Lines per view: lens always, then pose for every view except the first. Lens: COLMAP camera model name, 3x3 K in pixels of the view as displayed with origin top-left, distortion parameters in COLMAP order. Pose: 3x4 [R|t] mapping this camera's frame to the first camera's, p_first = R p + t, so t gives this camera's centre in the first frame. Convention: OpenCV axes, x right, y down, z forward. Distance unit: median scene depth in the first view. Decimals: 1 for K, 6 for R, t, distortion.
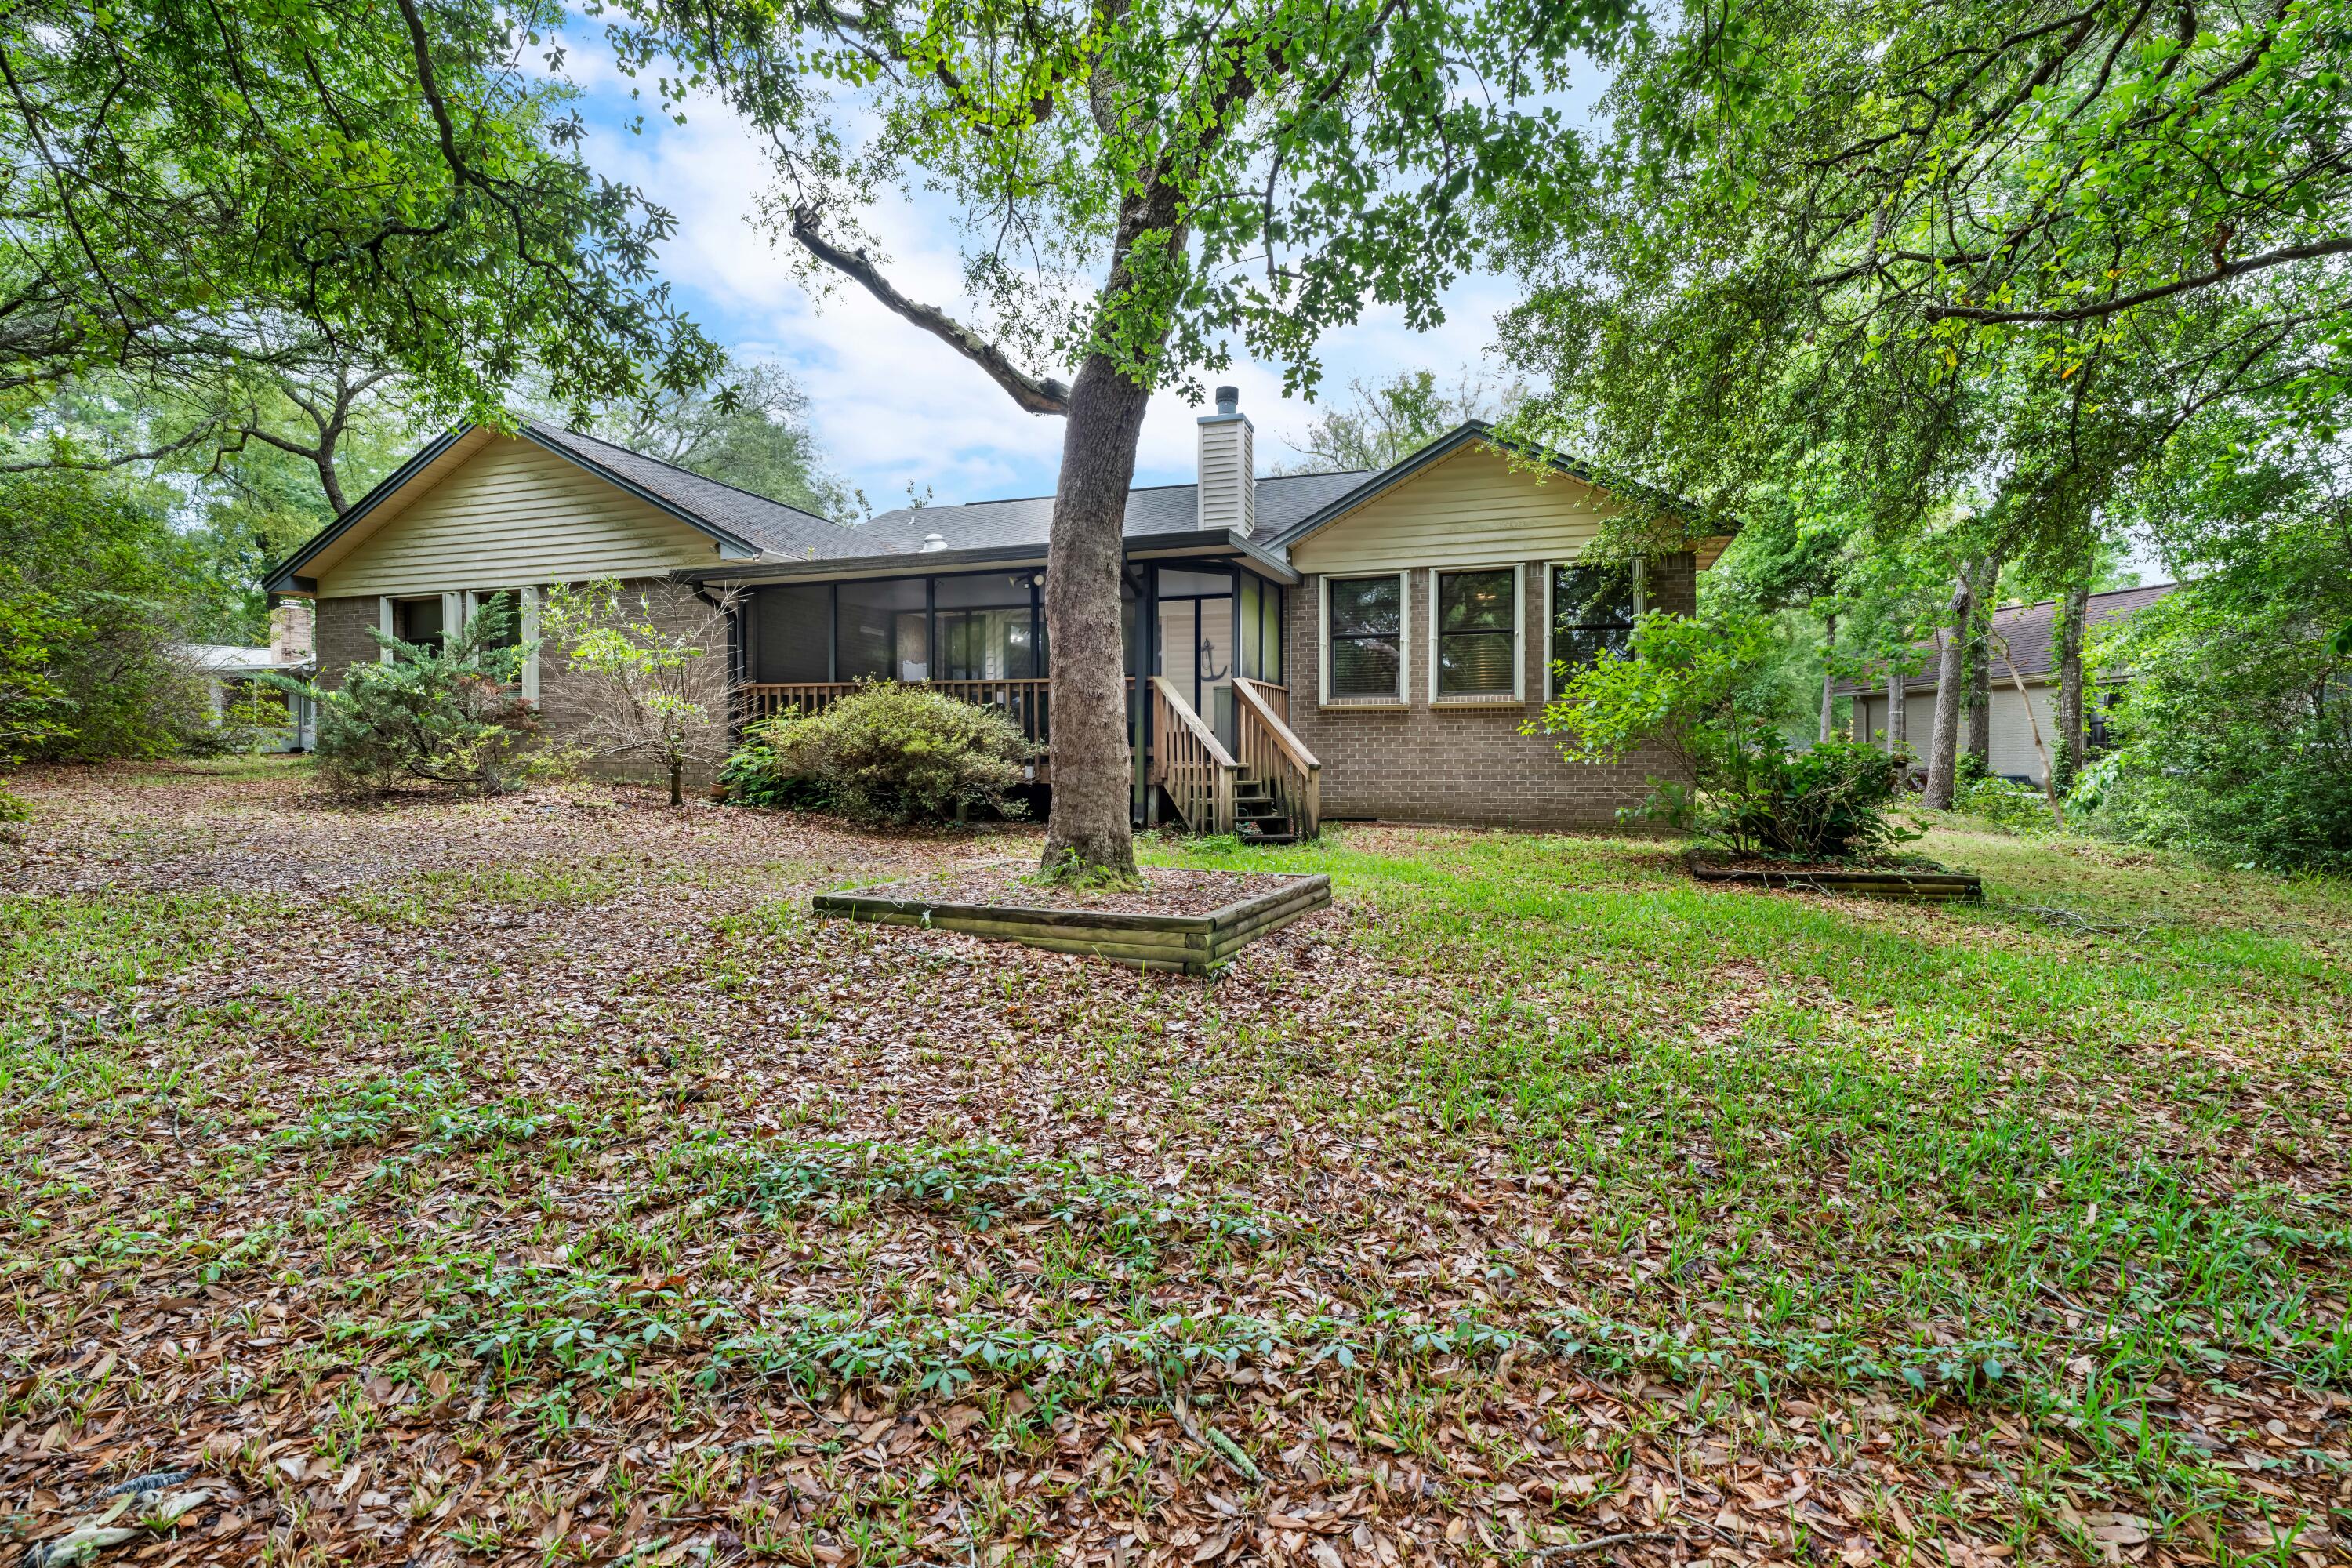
lens RADIAL K [[1077.9, 0, 1177.9], [0, 1077.9, 740.3], [0, 0, 1]] dist [-0.000104, 0.000008]
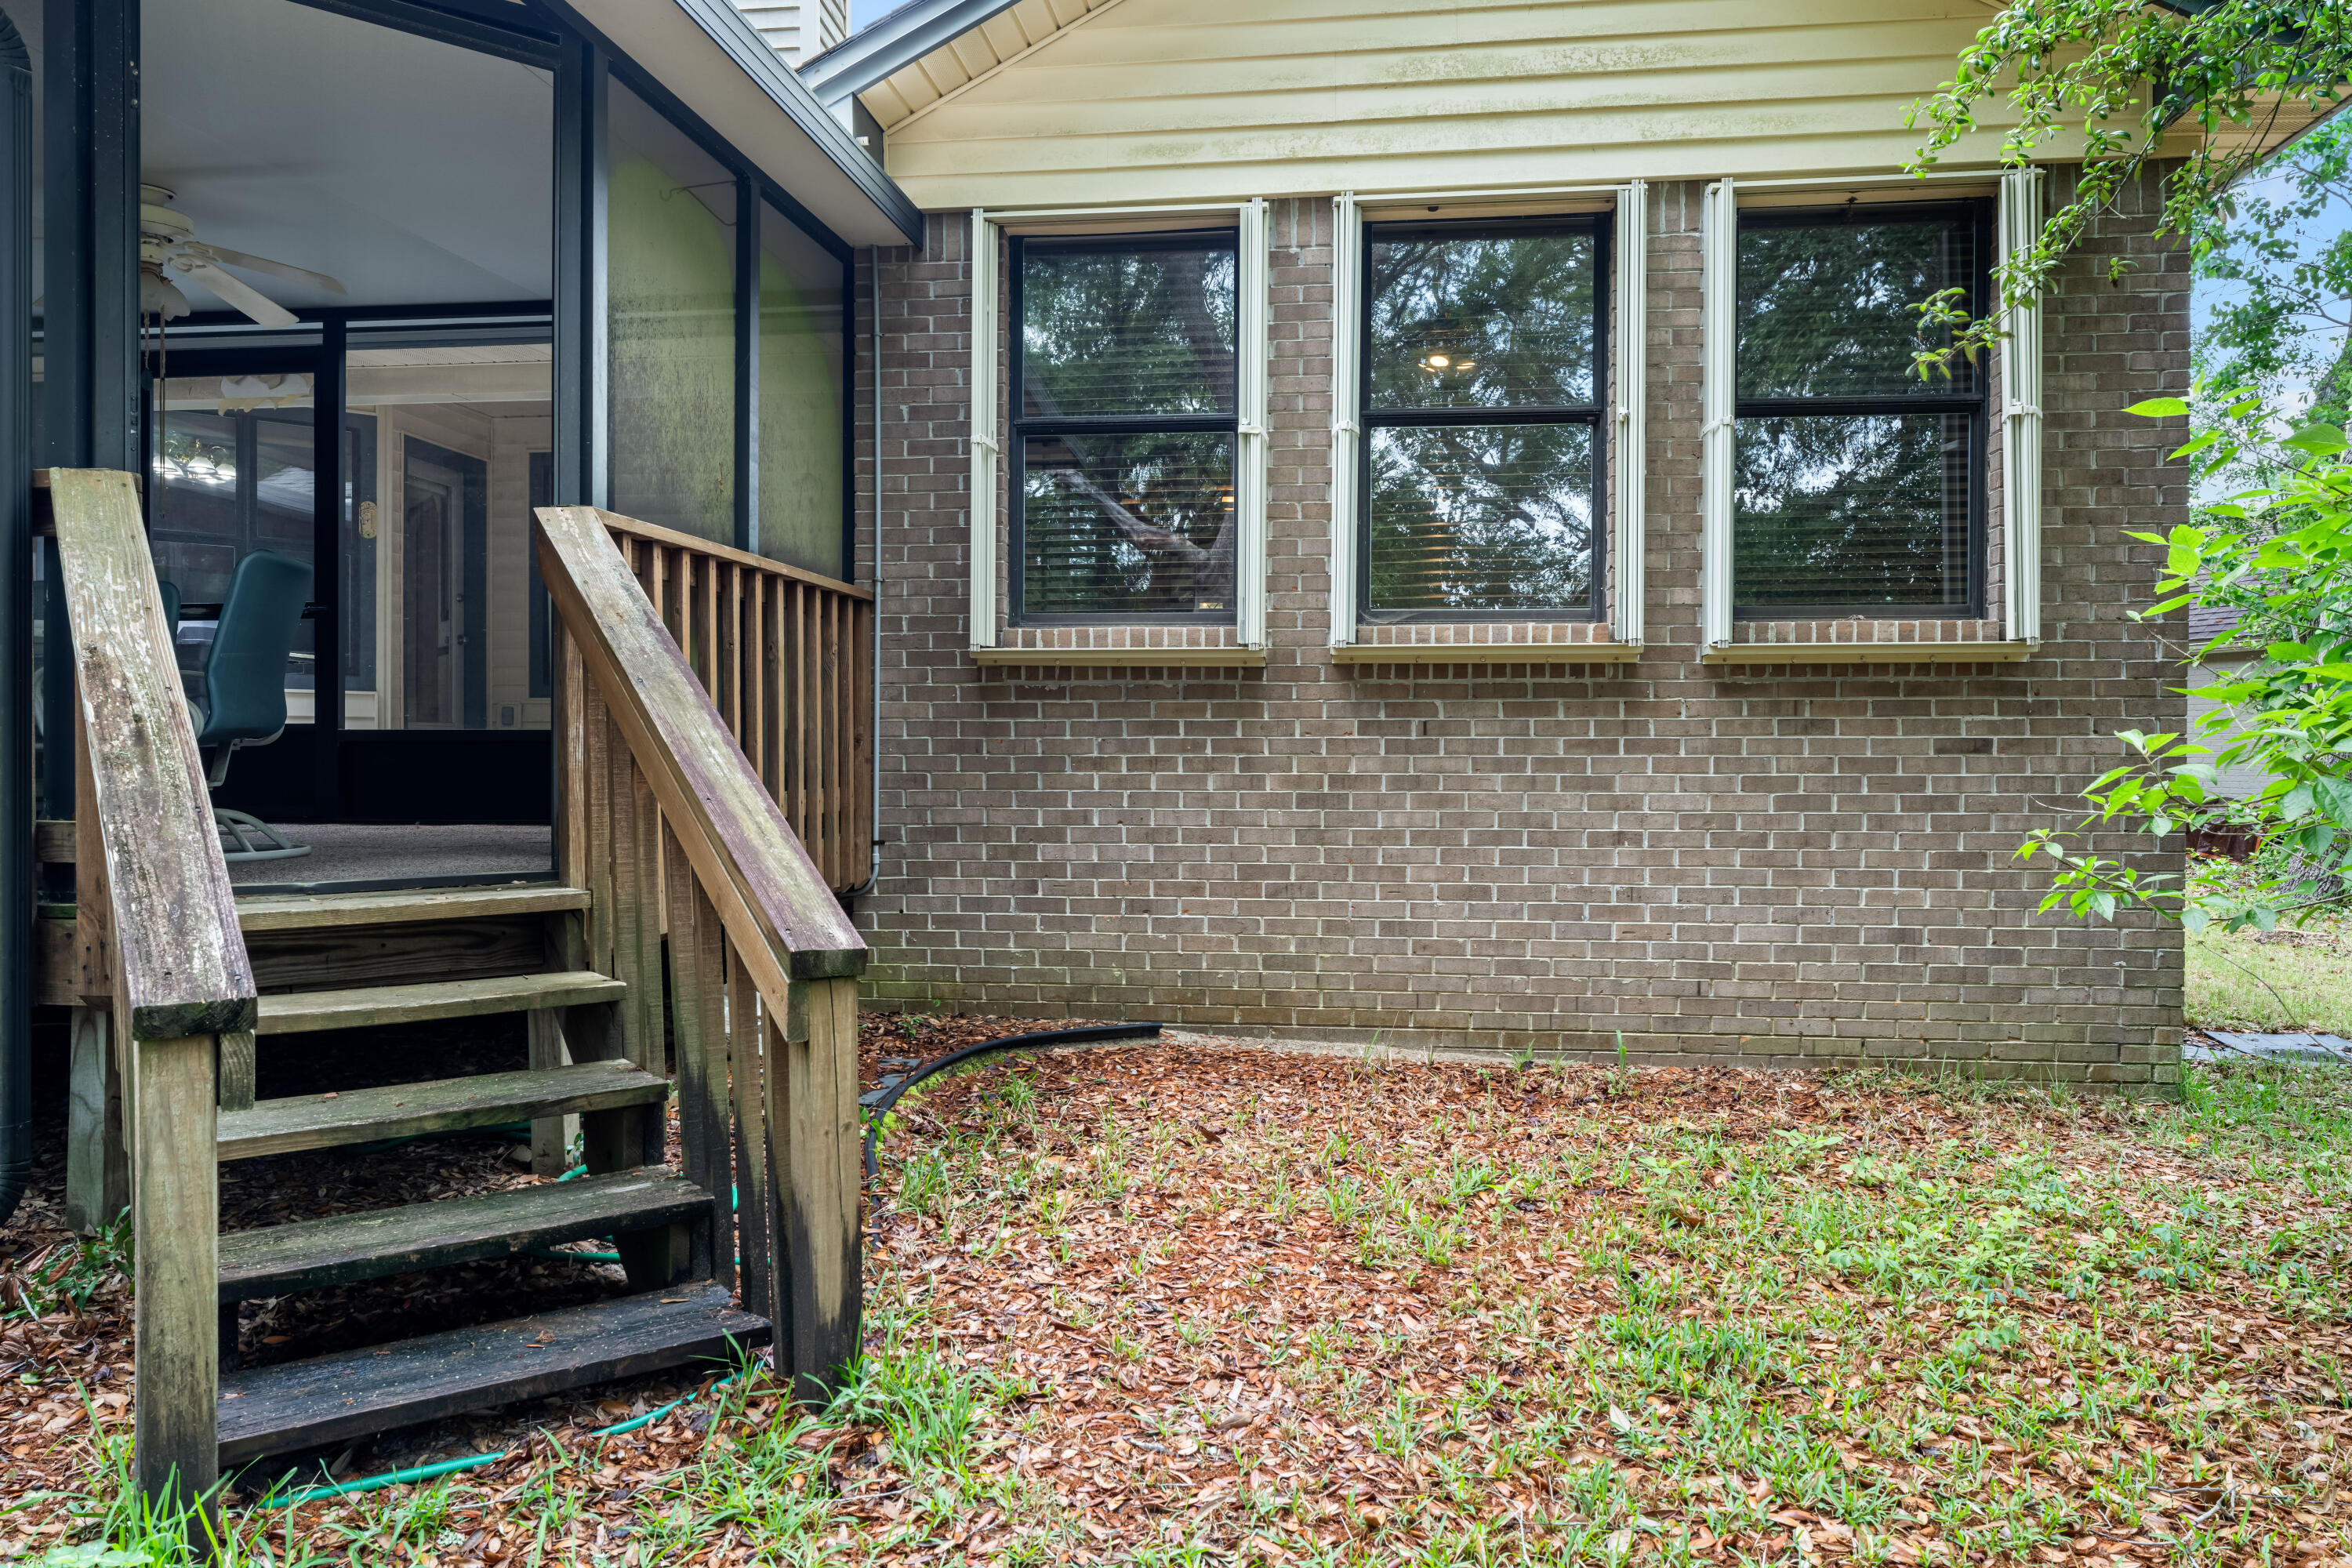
lens RADIAL K [[1612.0, 0, 1178.5], [0, 1612.0, 738.5], [0, 0, 1]] dist [0.000373, 0.000072]
pose [[0.981060, -0.000229, 0.193702, 0.102610], [-0.002085, 0.999929, 0.011742, -0.013381], [-0.193690, -0.011923, 0.980990, 0.561821]]
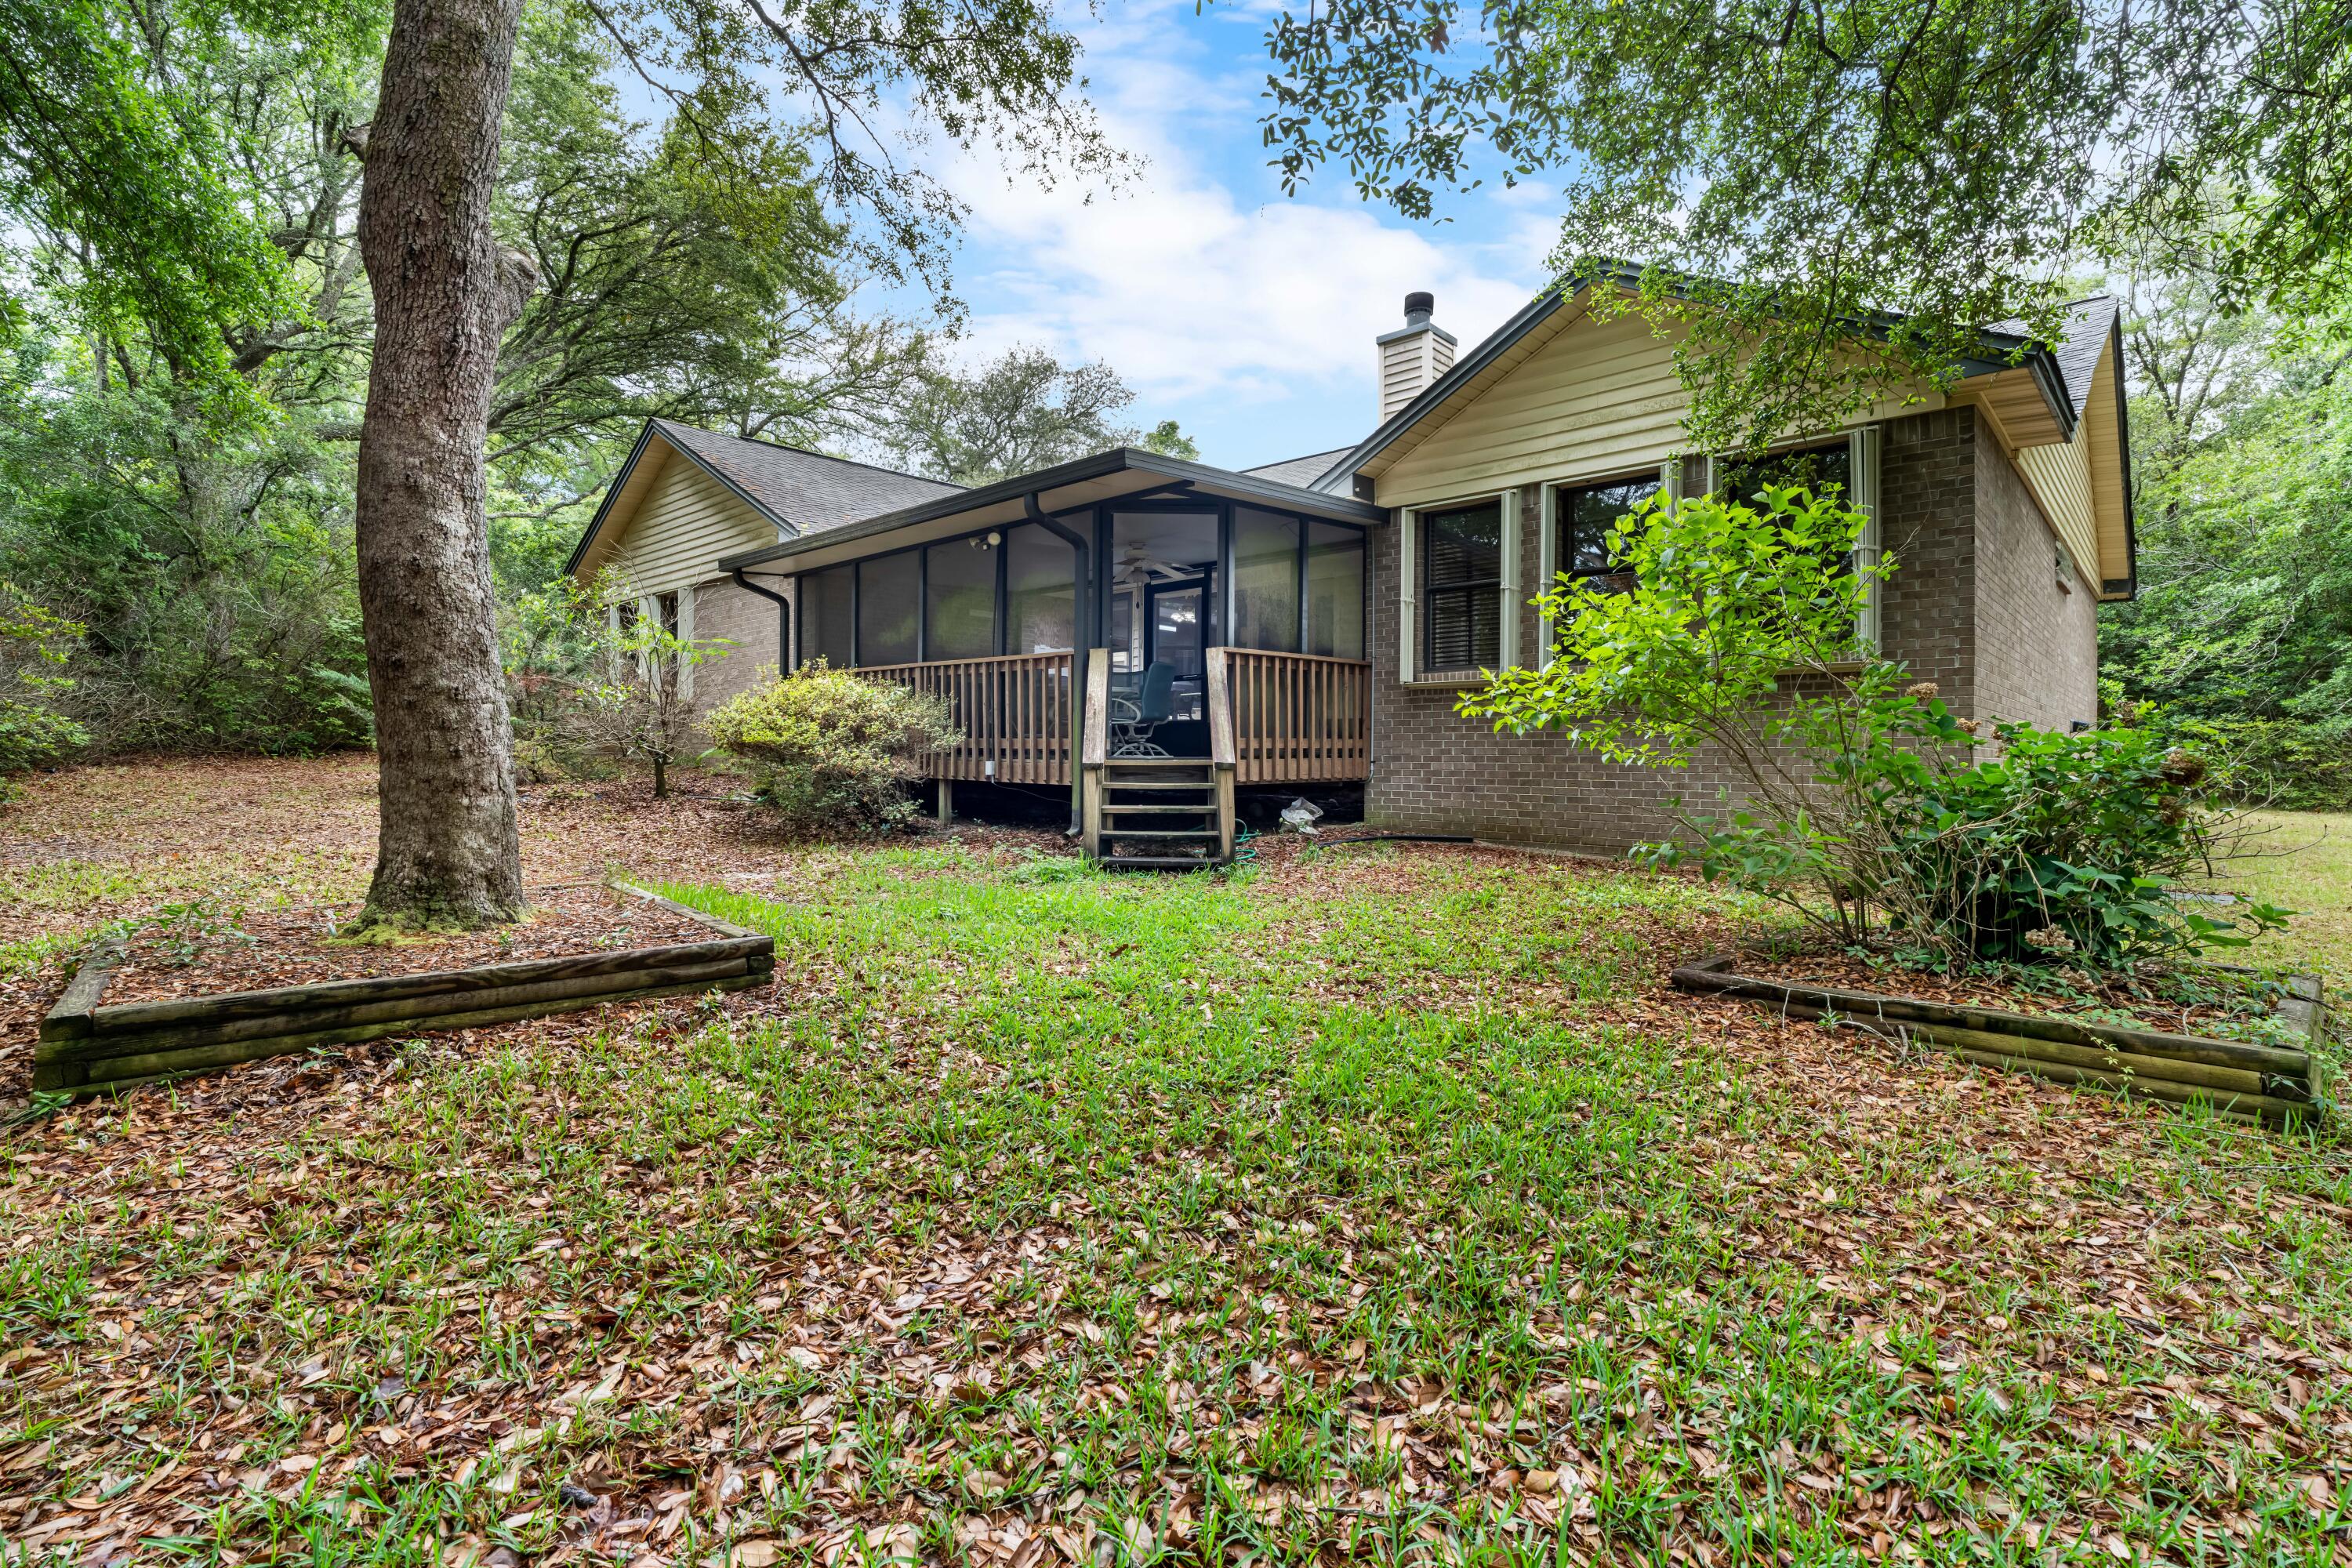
lens RADIAL K [[1077.9, 0, 1177.9], [0, 1077.9, 740.3], [0, 0, 1]] dist [-0.000104, 0.000008]
pose [[0.907189, 0.002413, -0.420716, 0.310928], [0.000777, 0.999972, 0.007412, 0.001323], [0.420722, -0.007051, 0.907162, 0.262203]]
